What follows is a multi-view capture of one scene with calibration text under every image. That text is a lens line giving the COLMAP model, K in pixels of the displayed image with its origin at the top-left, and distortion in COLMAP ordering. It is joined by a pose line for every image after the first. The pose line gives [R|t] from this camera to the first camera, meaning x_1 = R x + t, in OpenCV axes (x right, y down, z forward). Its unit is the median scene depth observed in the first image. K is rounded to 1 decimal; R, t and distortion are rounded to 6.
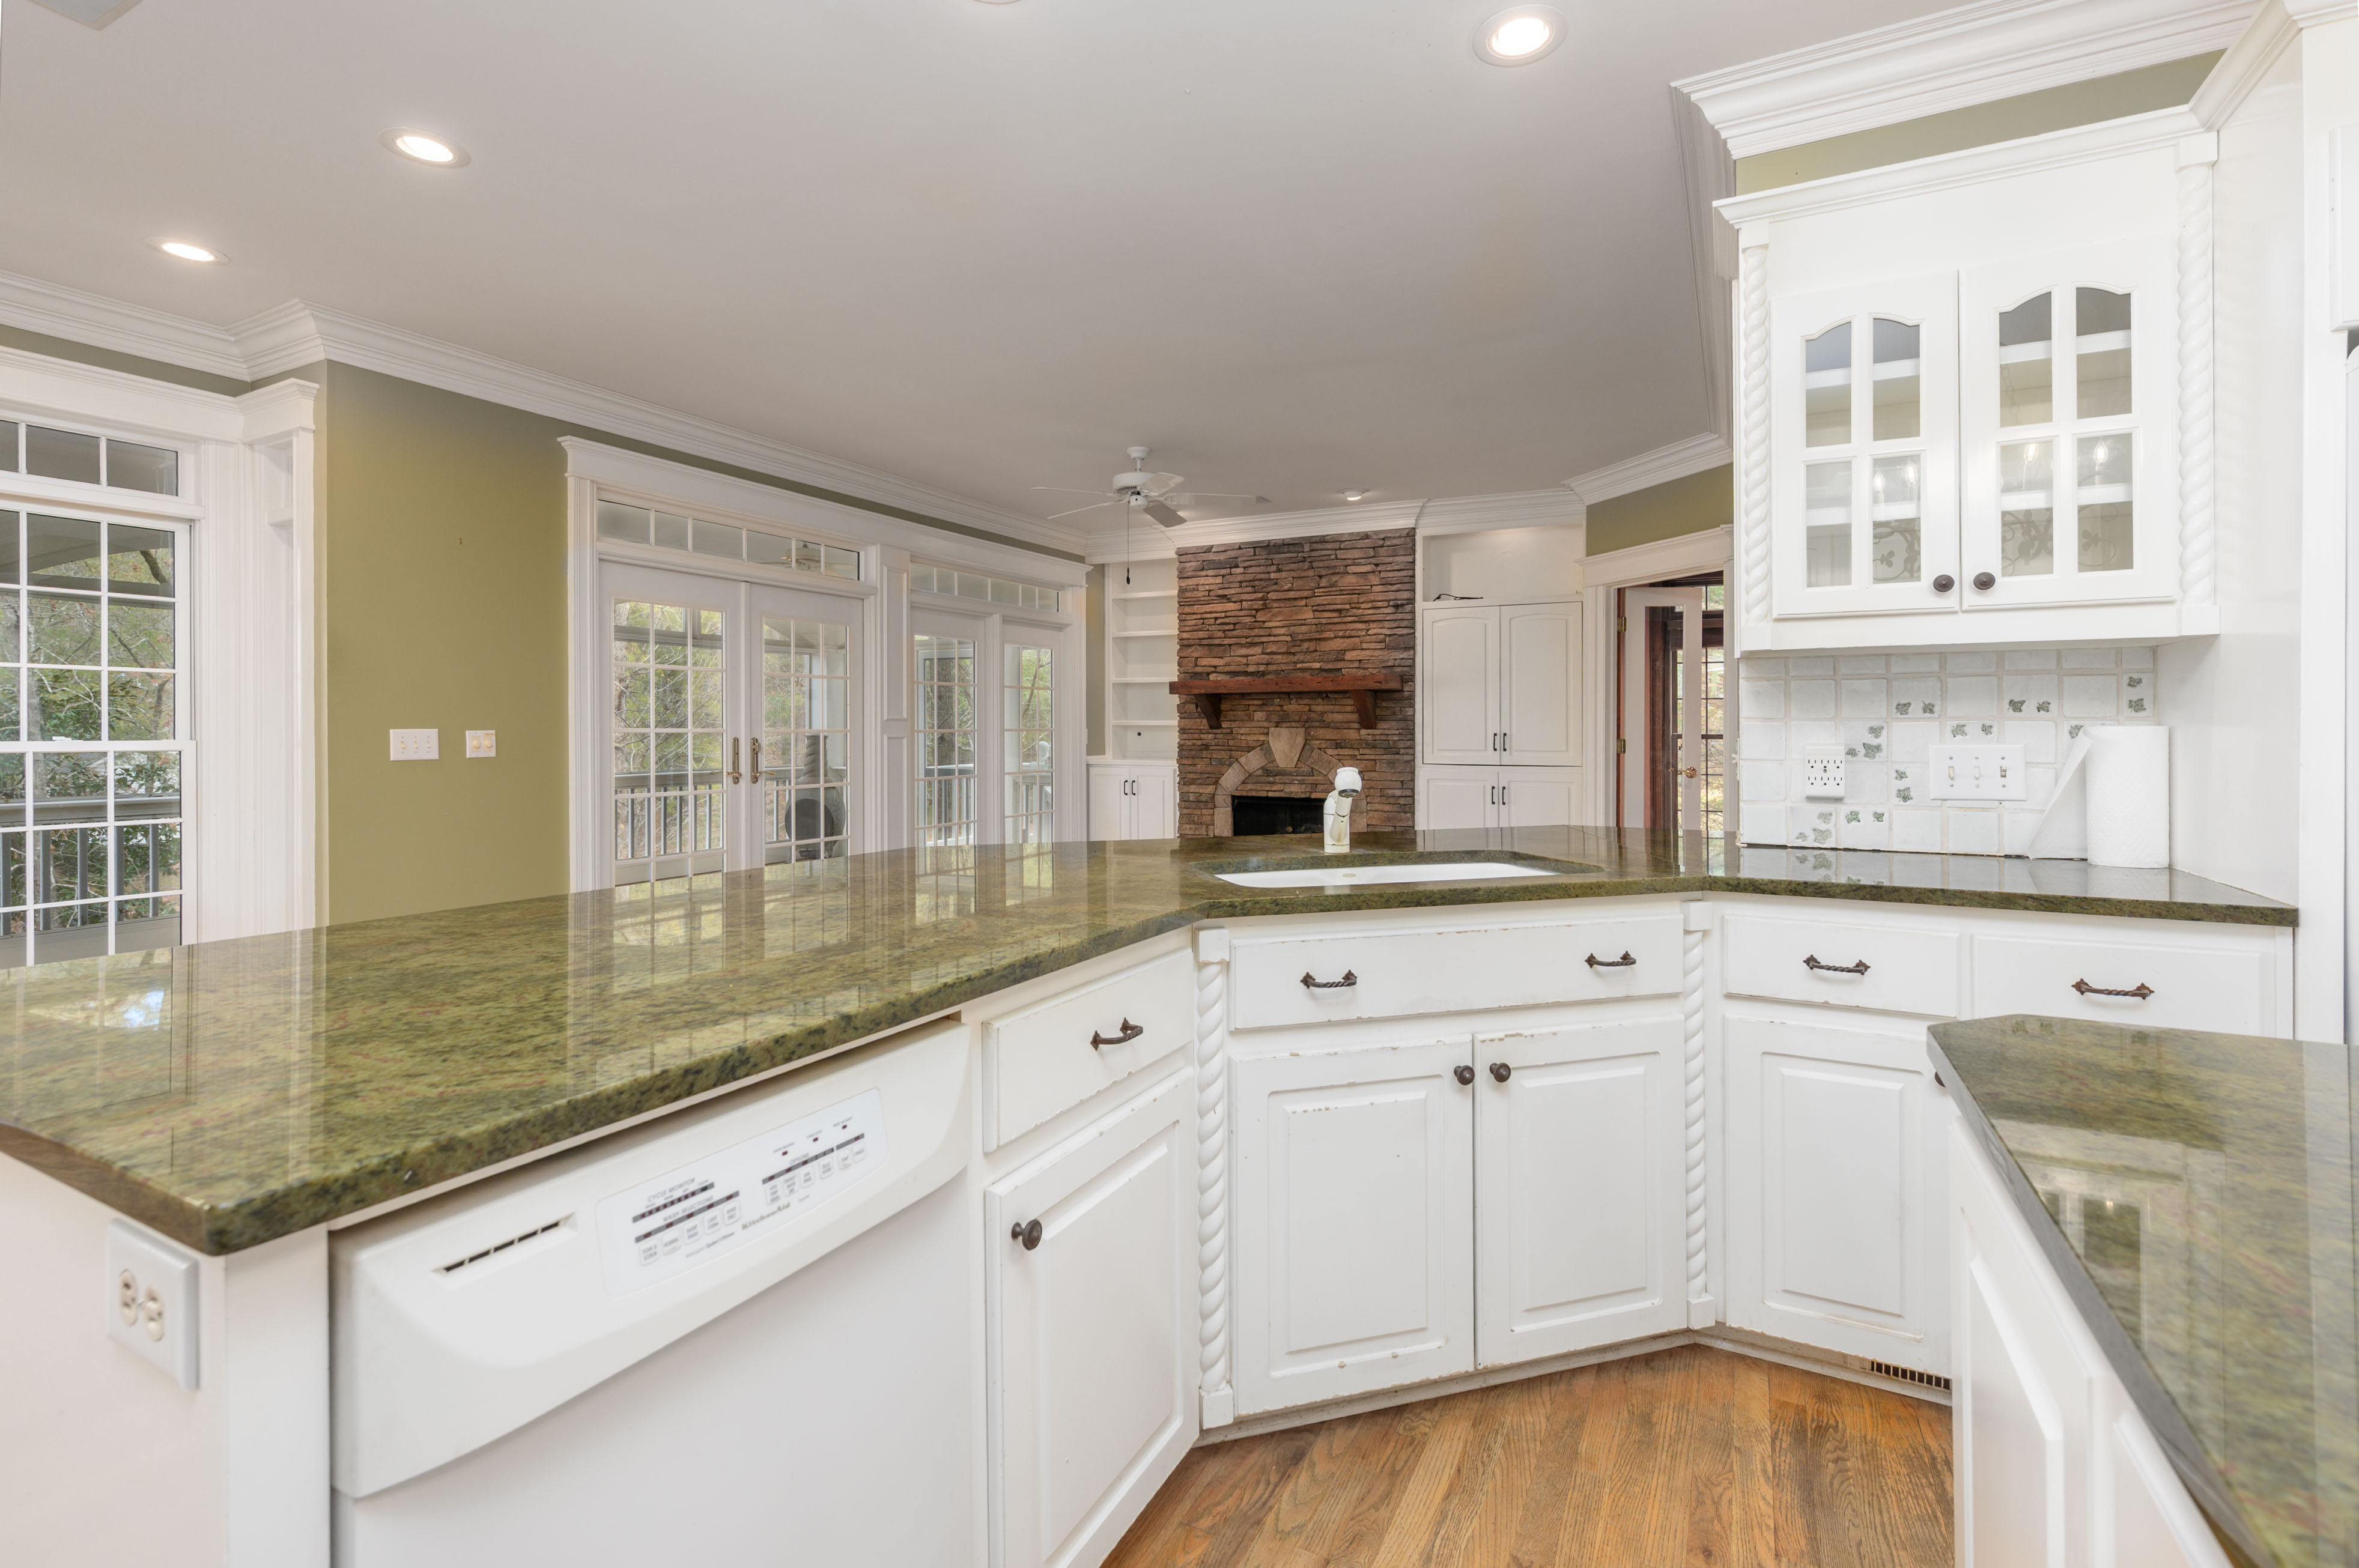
lens RADIAL K [[1049.7, 0, 1184.2], [0, 1049.7, 729.4], [0, 0, 1]] dist [-0.003192, 0.000004]
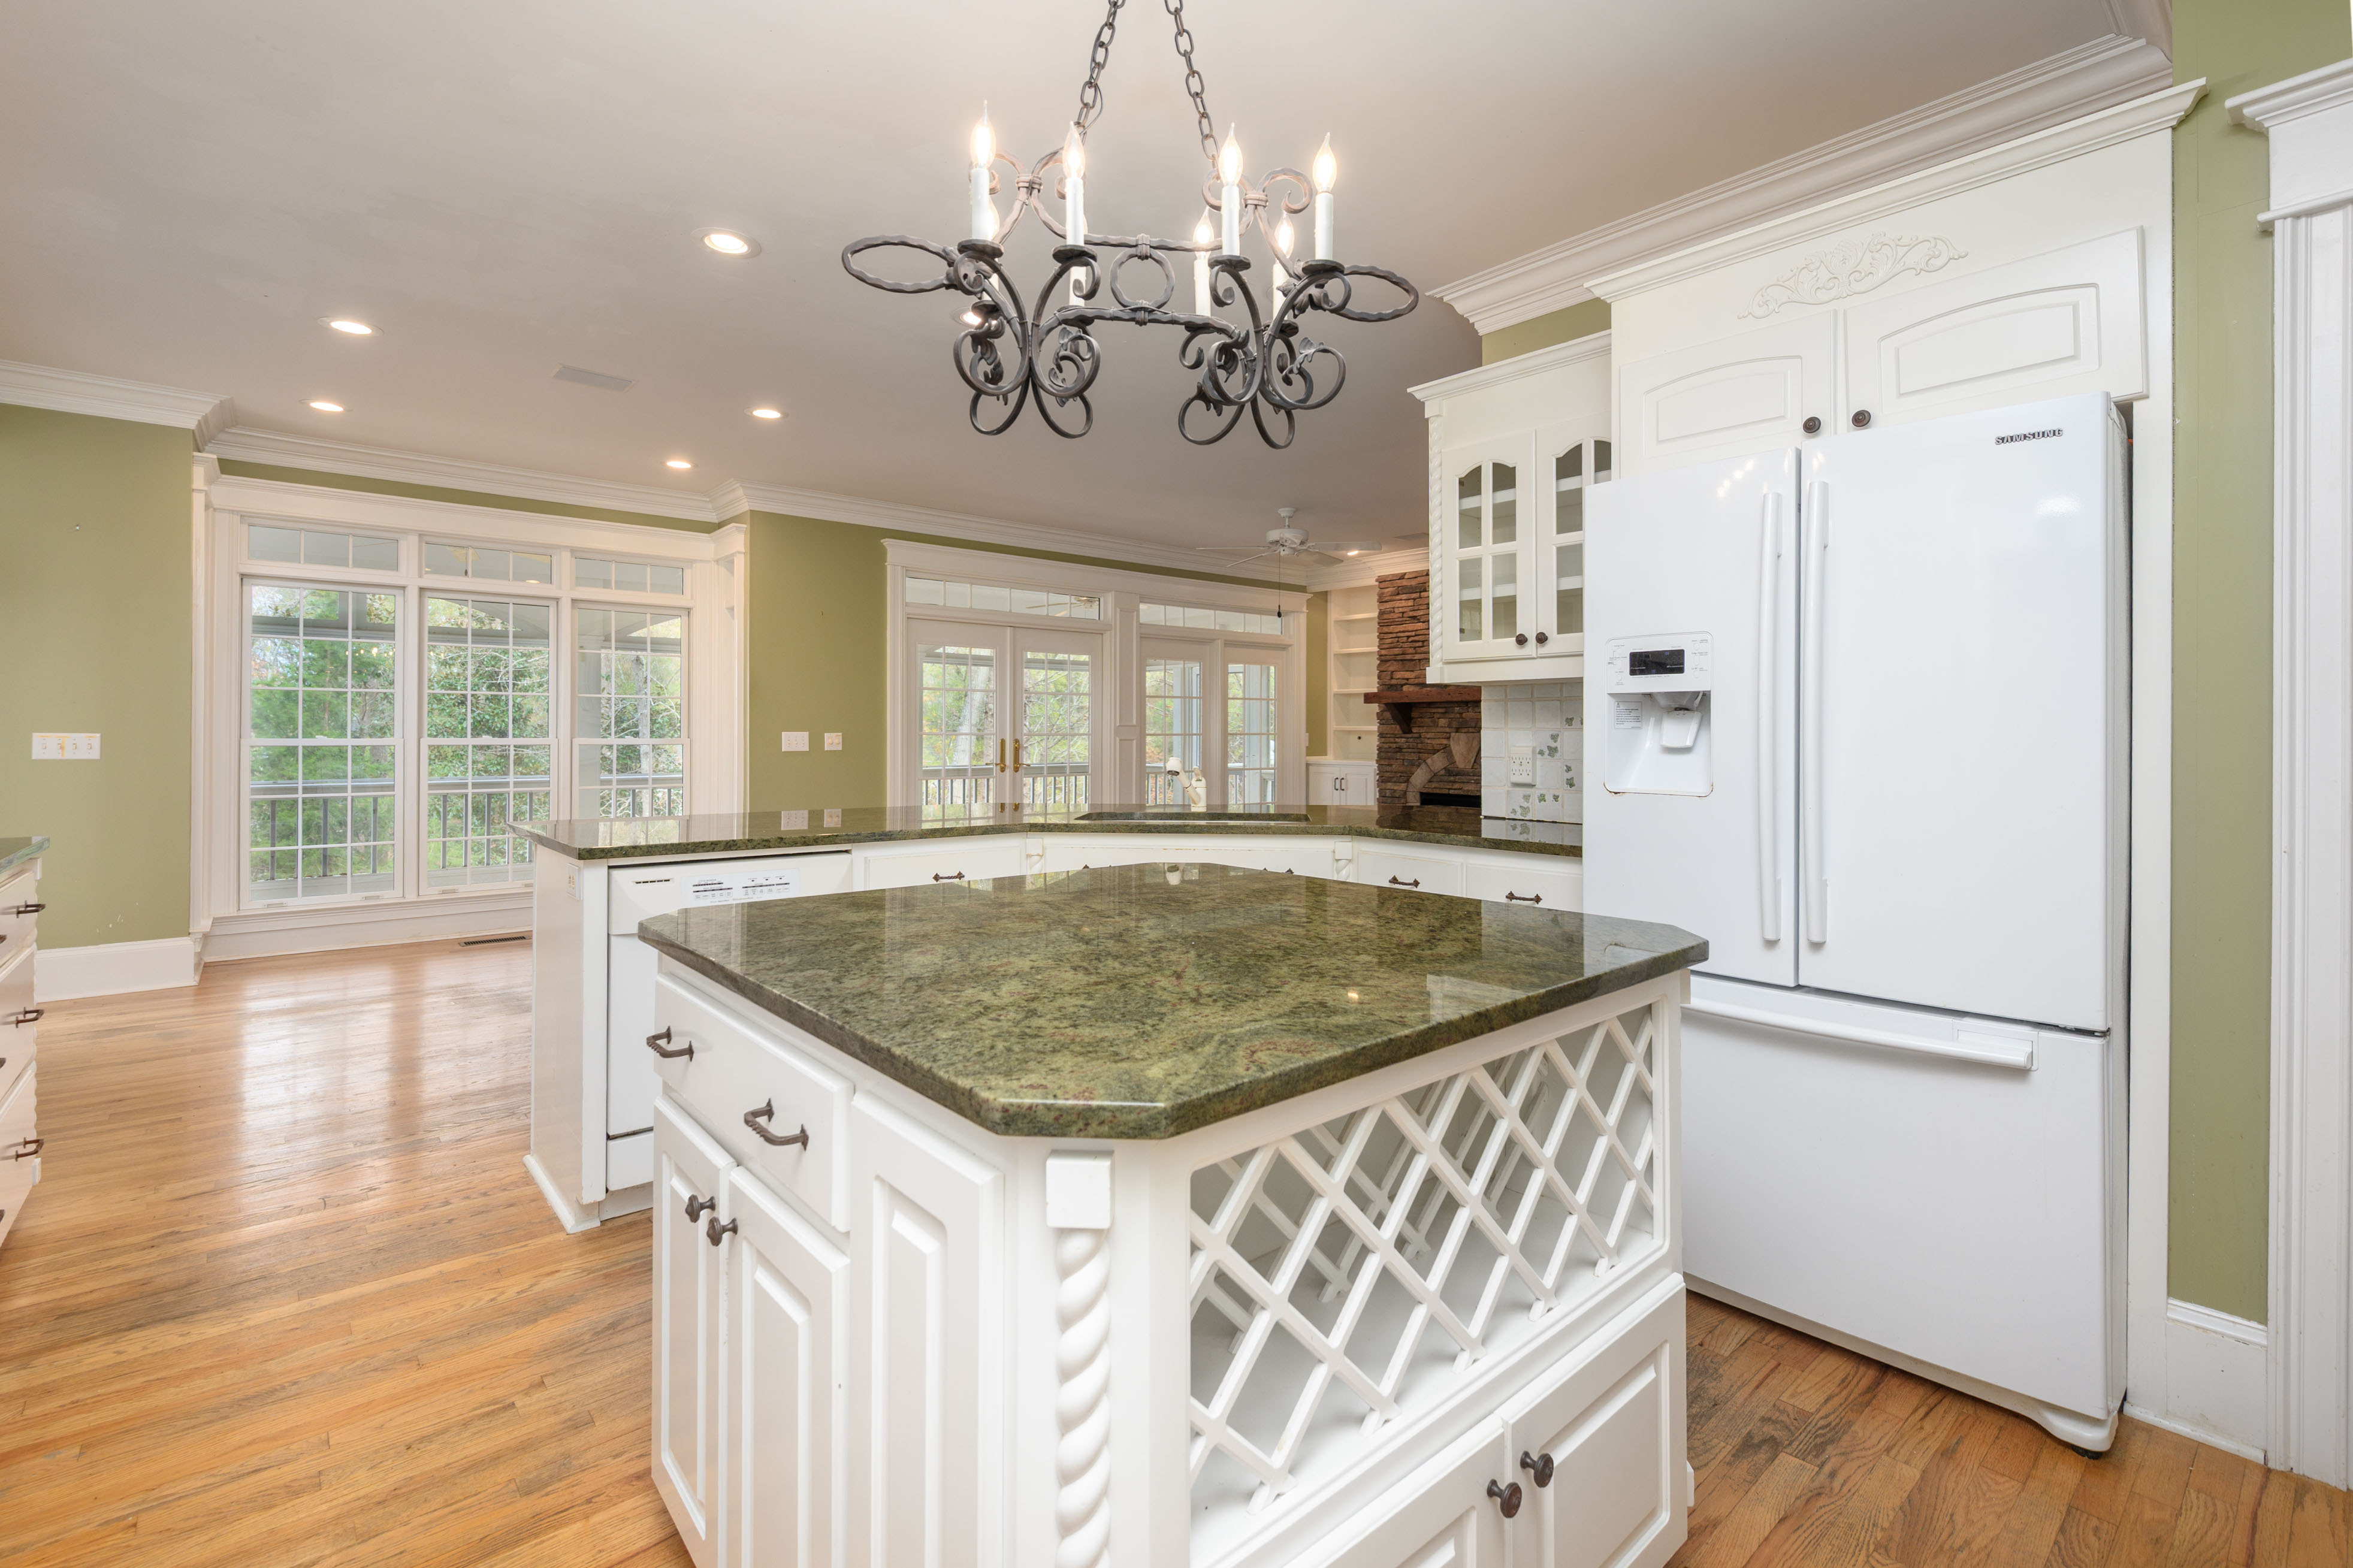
lens RADIAL K [[1047.1, 0, 1173.7], [0, 1047.1, 732.9], [0, 0, 1]] dist [-0.003192, 0.000004]
pose [[0.930555, 0.003390, -0.366136, 0.230354], [-0.003493, 0.999994, 0.000381, -0.001003], [0.366135, 0.000924, 0.930561, -0.165971]]
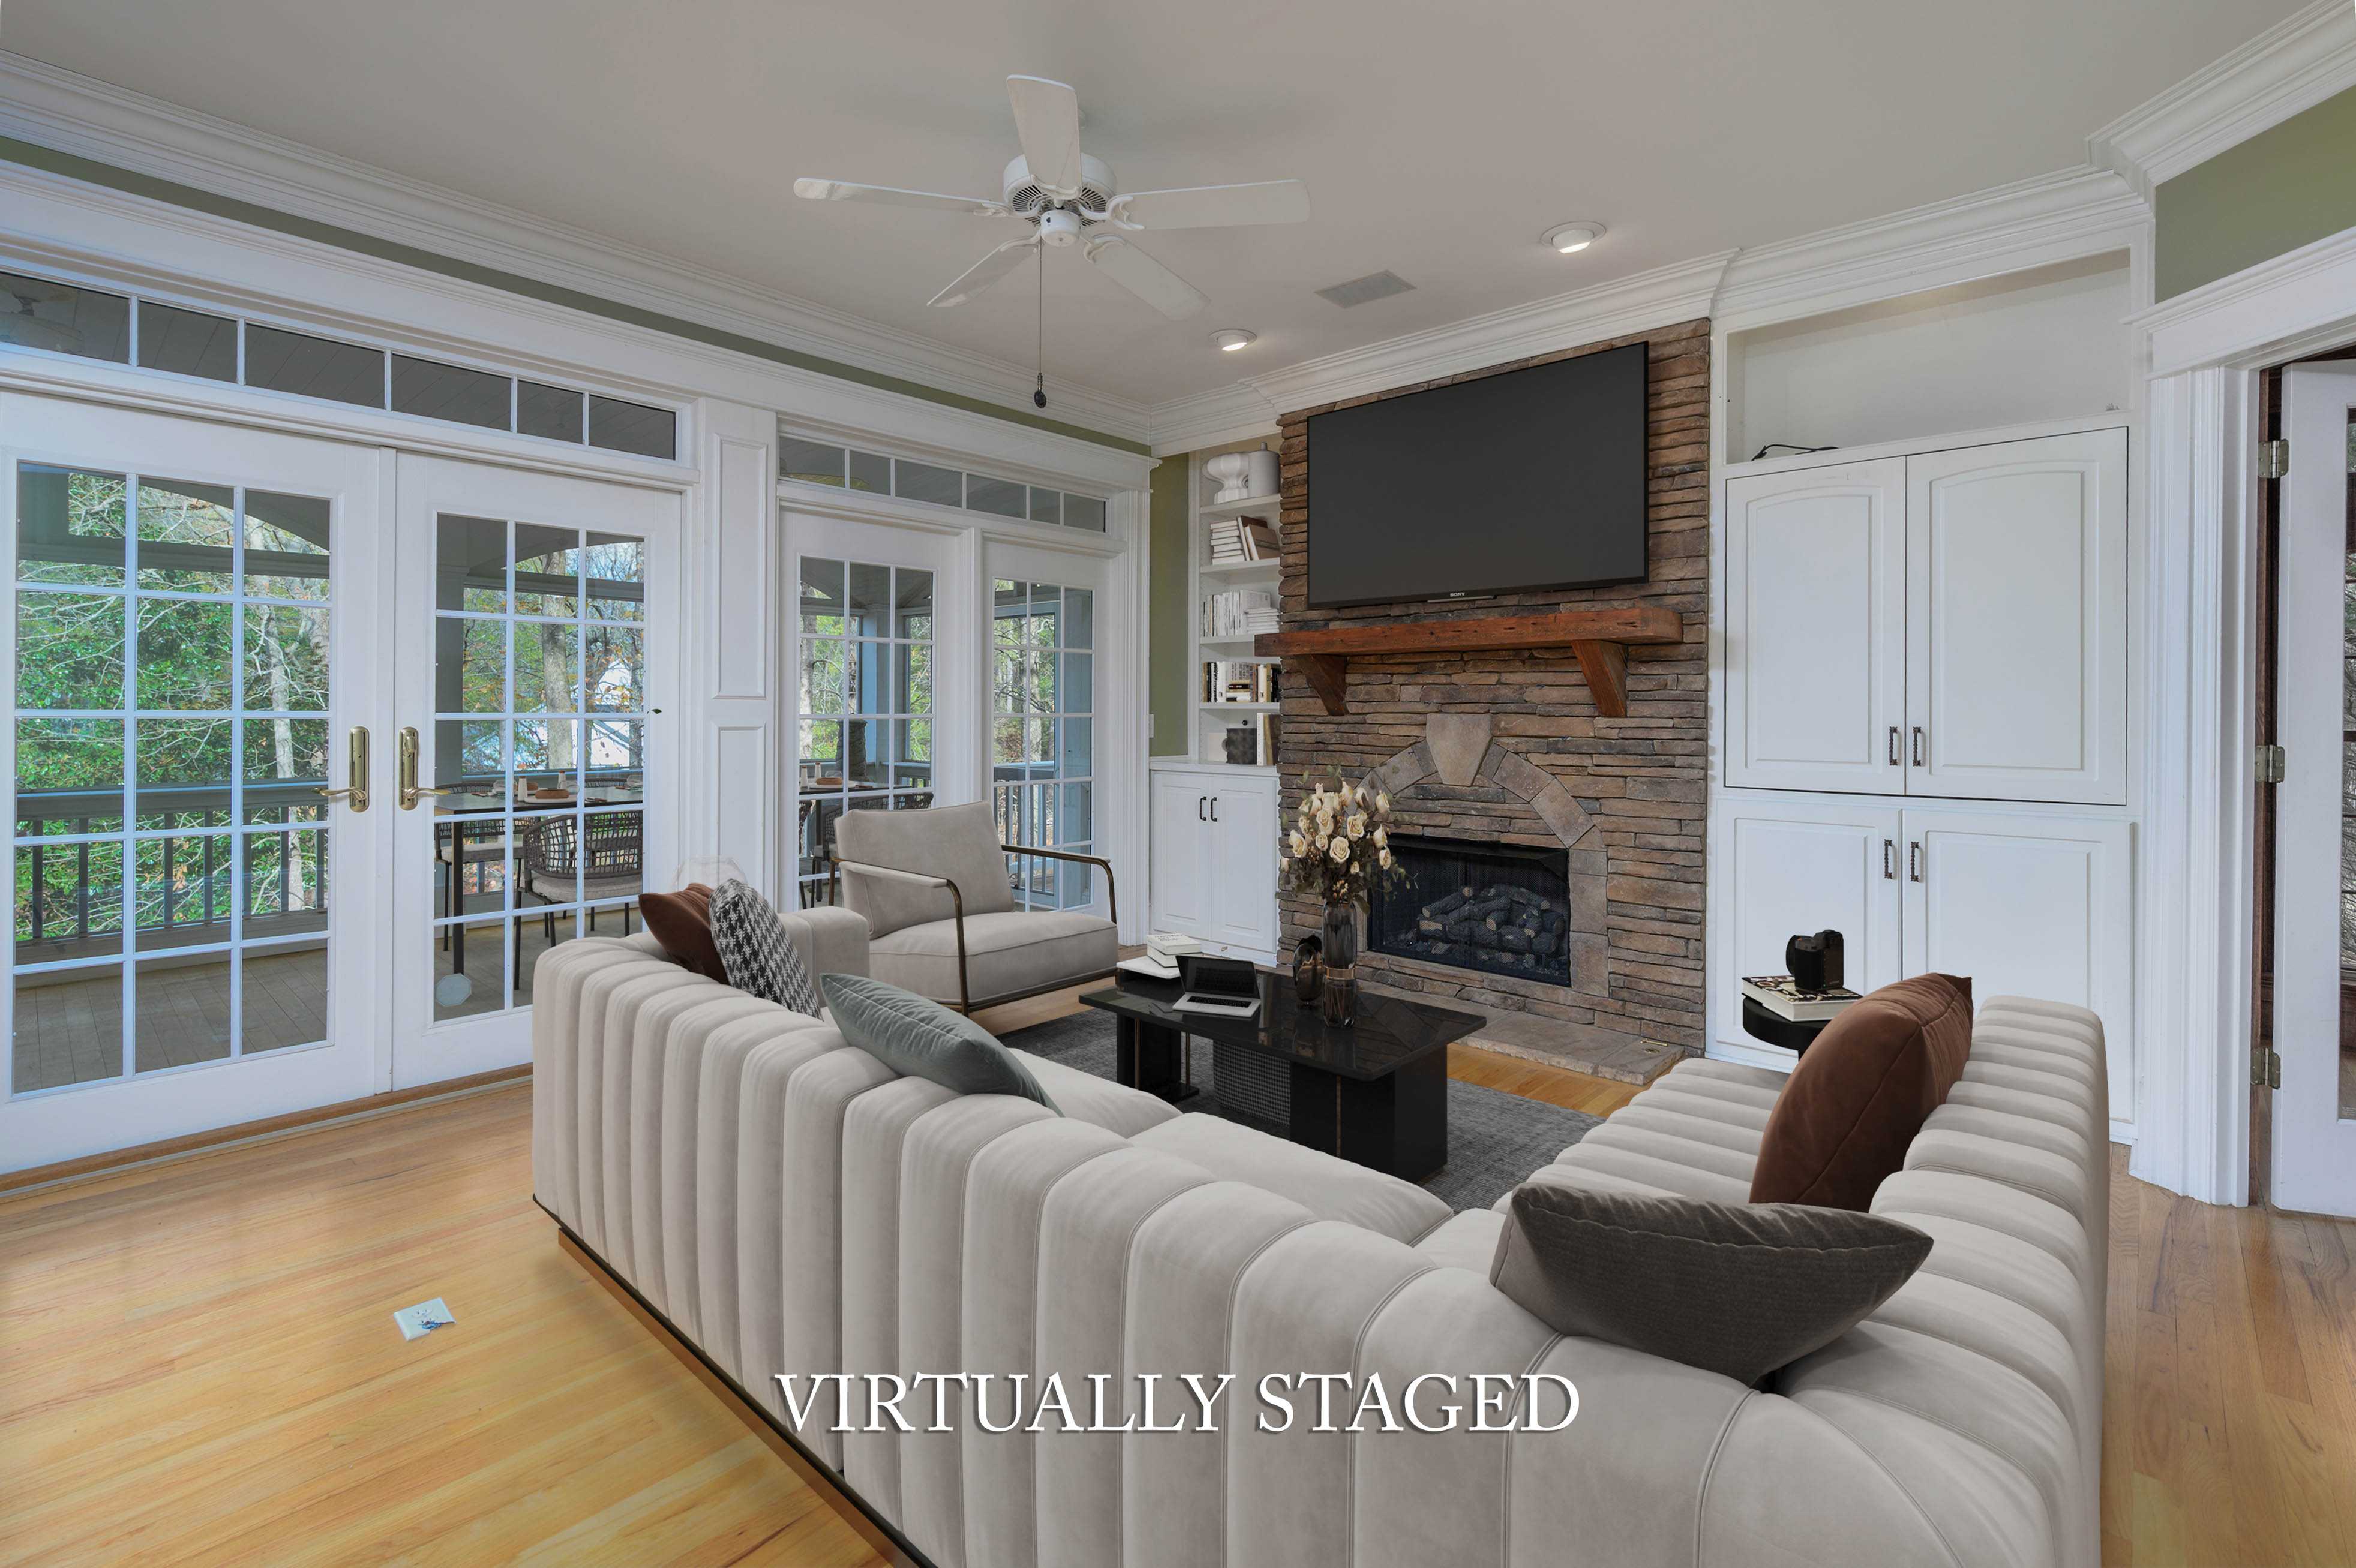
lens RADIAL K [[1048.4, 0, 1189.0], [0, 1048.4, 712.2], [0, 0, 1]] dist [-0.003192, 0.000004]
pose [[0.970167, 0.003847, -0.242407, 0.100014], [-0.004053, 0.999992, -0.000348, -0.001732], [0.242404, 0.001320, 0.970175, 0.451627]]
